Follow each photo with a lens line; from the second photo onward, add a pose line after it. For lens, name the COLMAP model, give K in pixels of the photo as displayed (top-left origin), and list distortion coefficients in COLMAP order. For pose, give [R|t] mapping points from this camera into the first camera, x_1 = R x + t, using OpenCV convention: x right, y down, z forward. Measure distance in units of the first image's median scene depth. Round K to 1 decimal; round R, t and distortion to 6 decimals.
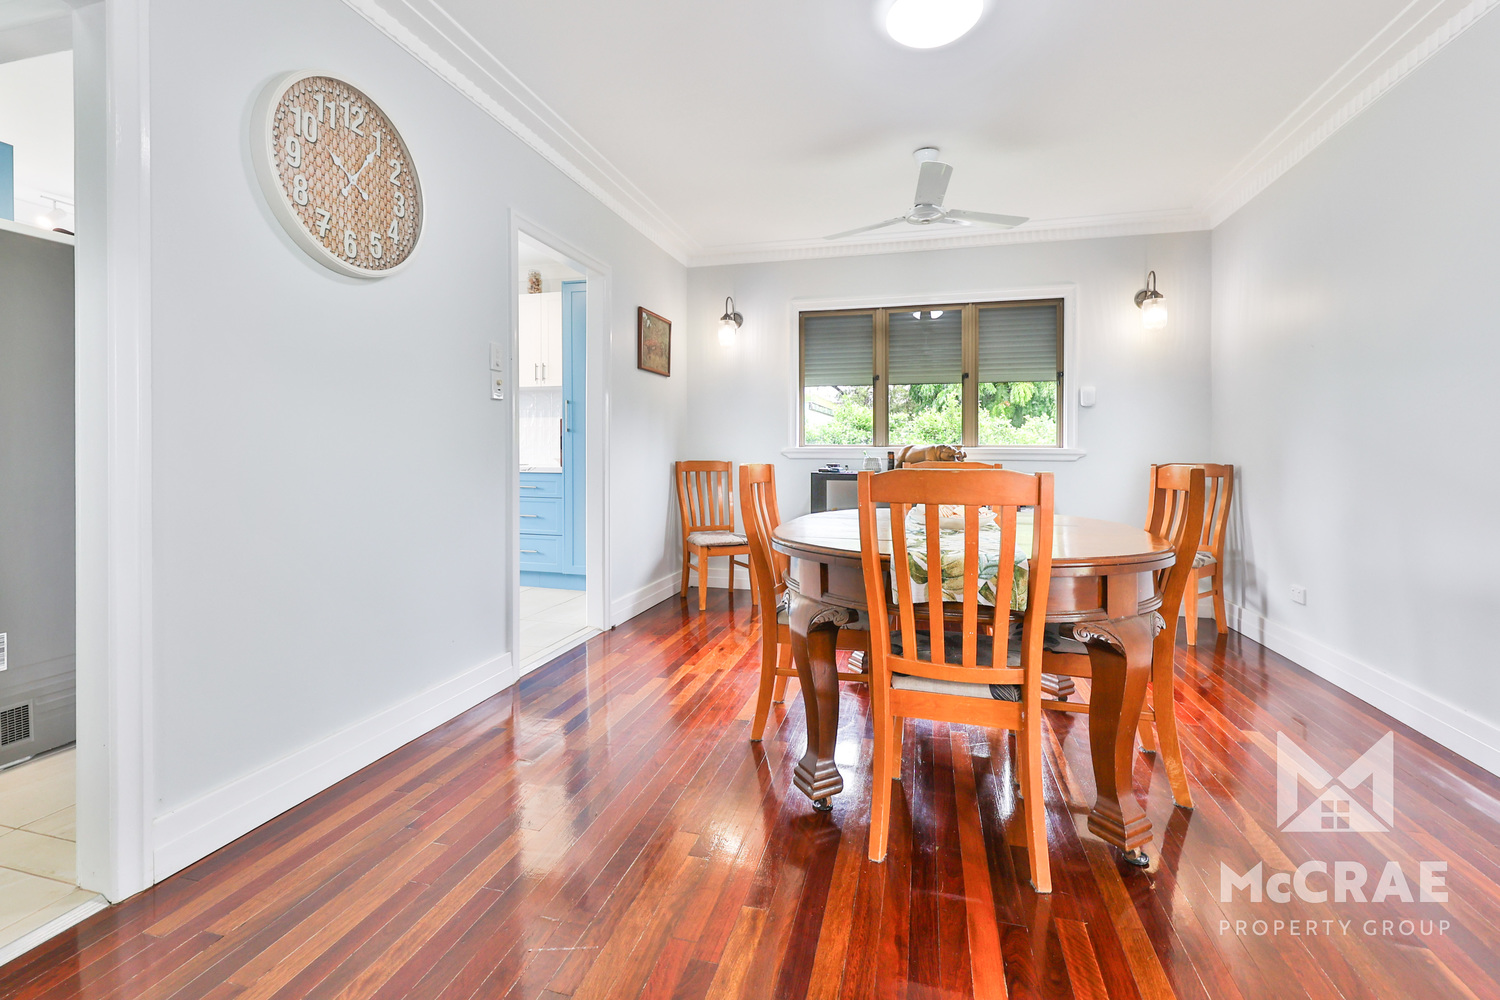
lens RADIAL K [[674.2, 0, 741.6], [0, 674.2, 452.1], [0, 0, 1]] dist [0.004561, -0.001423]
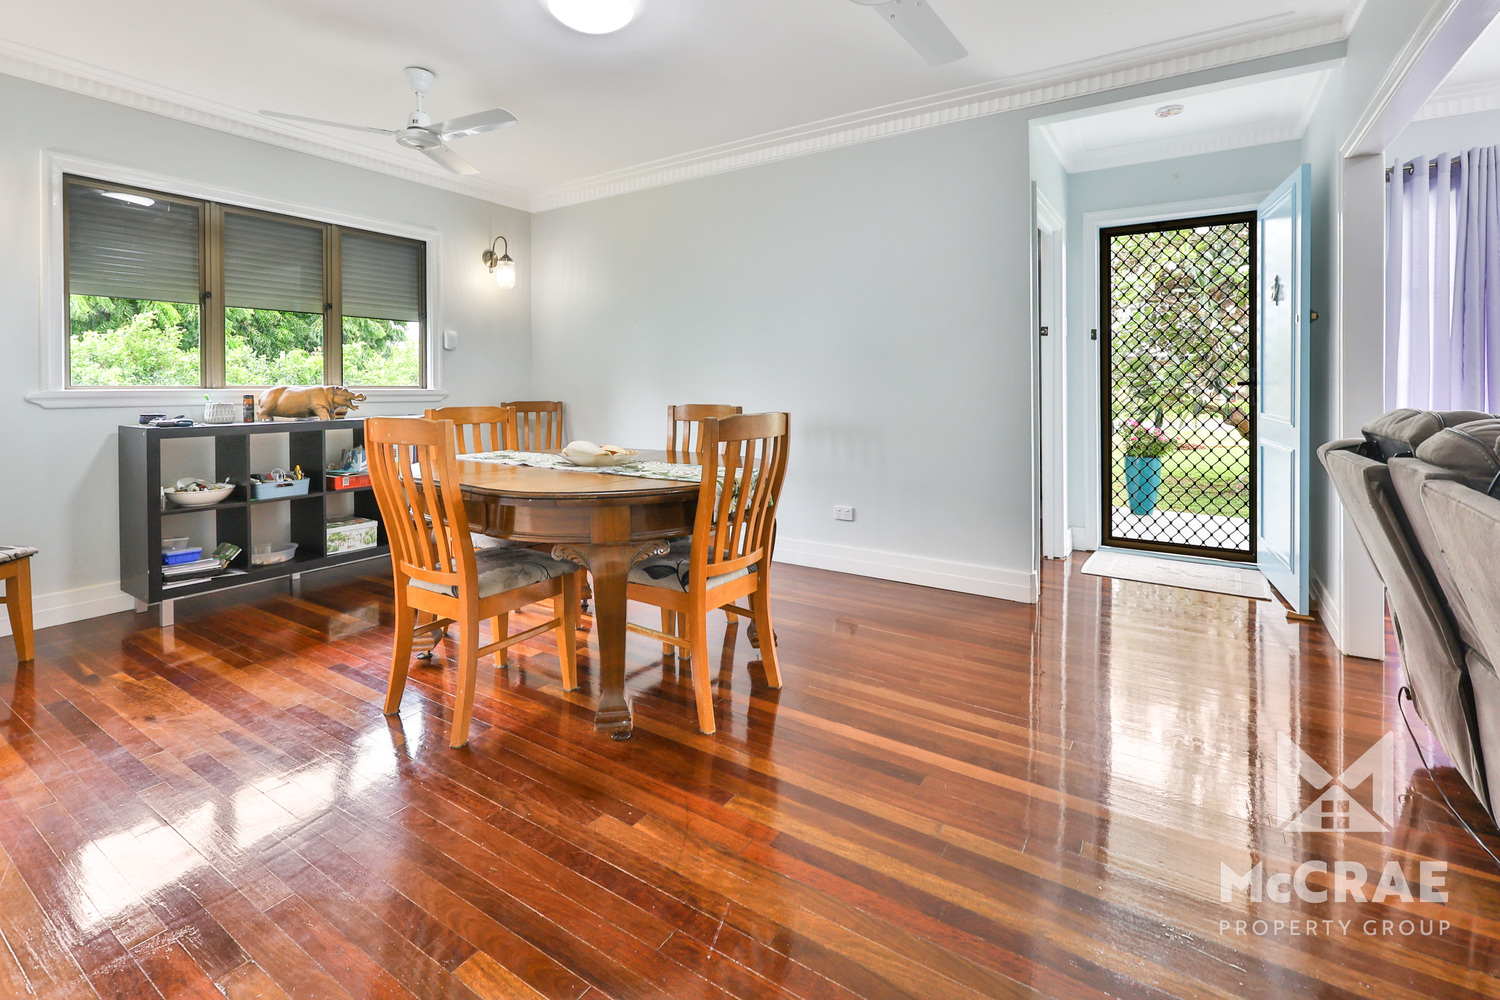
lens RADIAL K [[674.2, 0, 786.1], [0, 674.2, 385.4], [0, 0, 1]] dist [0.004561, -0.001423]
pose [[0.270699, -0.002247, 0.962661, -0.363727], [0.000018, 0.999997, 0.002329, -0.014002], [-0.962664, -0.000613, 0.270698, 0.202426]]
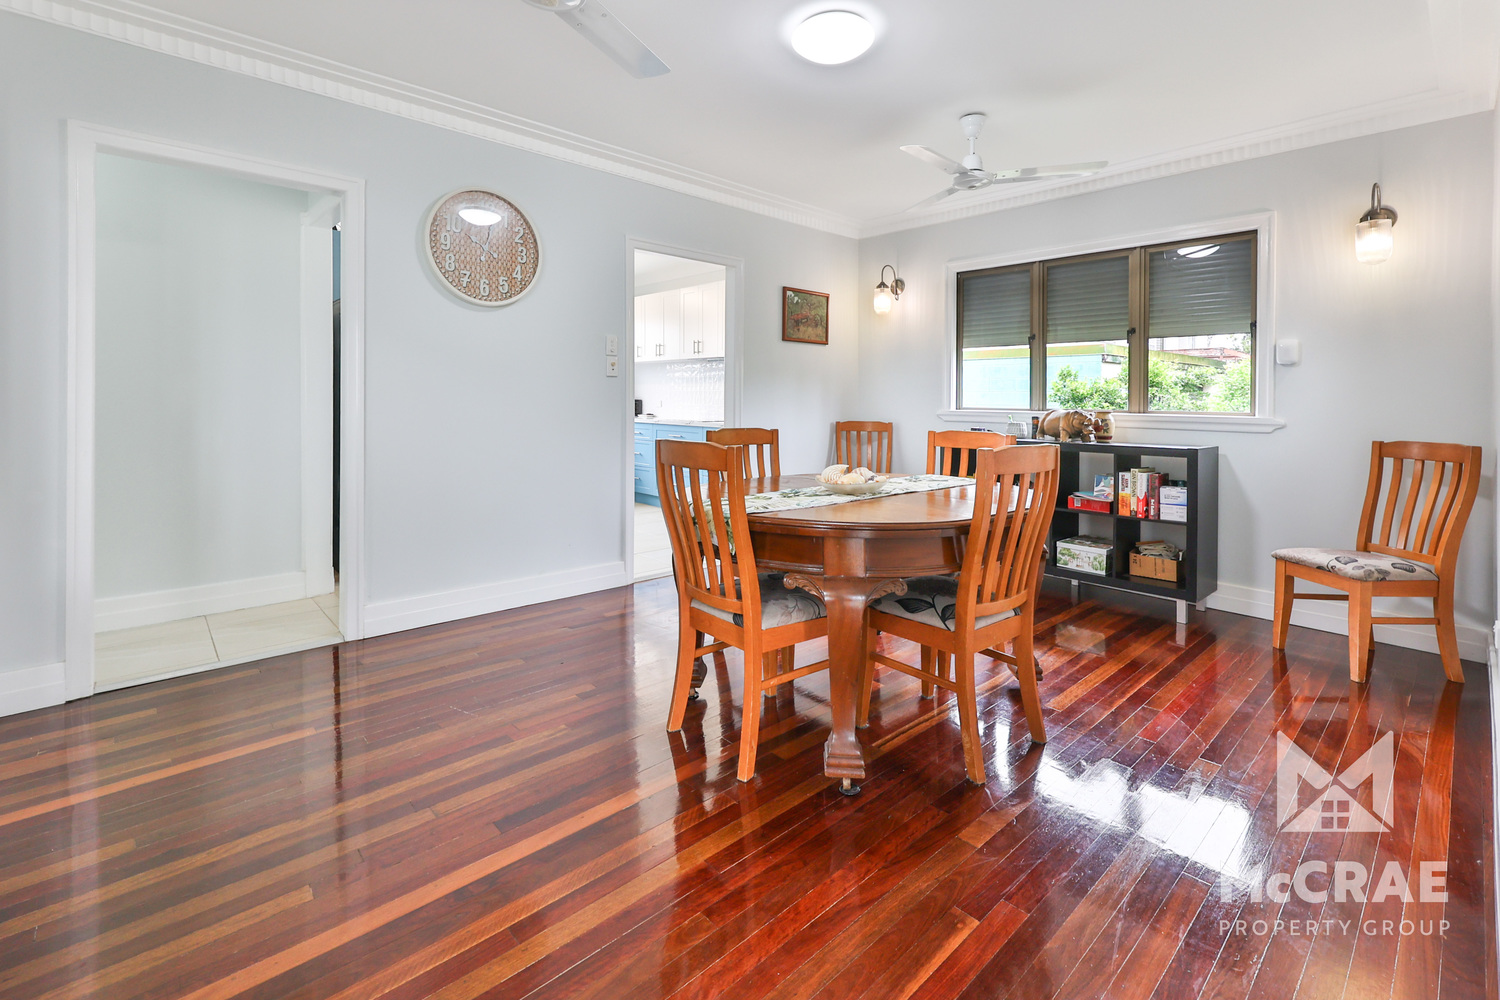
lens RADIAL K [[674.2, 0, 718.1], [0, 674.2, 403.3], [0, 0, 1]] dist [0.004561, -0.001423]
pose [[0.835984, 0.008274, -0.548691, 0.381692], [-0.008428, 0.999962, 0.002238, -0.017754], [0.548689, 0.002754, 0.836022, -0.025214]]
